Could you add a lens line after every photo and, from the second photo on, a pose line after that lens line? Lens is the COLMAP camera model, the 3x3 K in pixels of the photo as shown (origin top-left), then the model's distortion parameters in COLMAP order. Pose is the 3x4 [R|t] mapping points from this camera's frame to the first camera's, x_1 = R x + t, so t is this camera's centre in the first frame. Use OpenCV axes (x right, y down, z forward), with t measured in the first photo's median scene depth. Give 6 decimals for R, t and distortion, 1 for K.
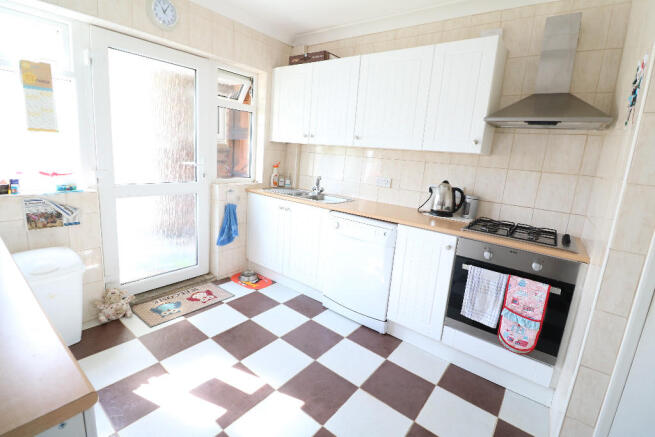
lens RADIAL K [[306.5, 0, 327.1], [0, 306.5, 209.0], [0, 0, 1]] dist [-0.002793, -0.001324]
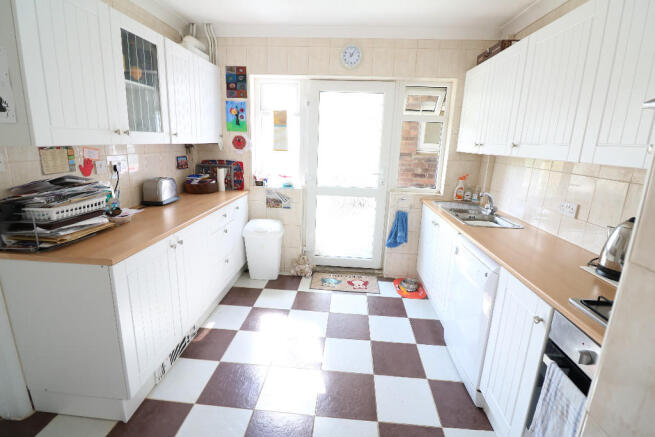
lens RADIAL K [[306.5, 0, 327.1], [0, 306.5, 209.0], [0, 0, 1]] dist [-0.002793, -0.001324]
pose [[0.552544, 0.127976, -0.823600, 0.463210], [-0.148417, 0.987457, 0.053865, -0.047433], [0.820163, 0.092474, 0.564607, 0.200240]]
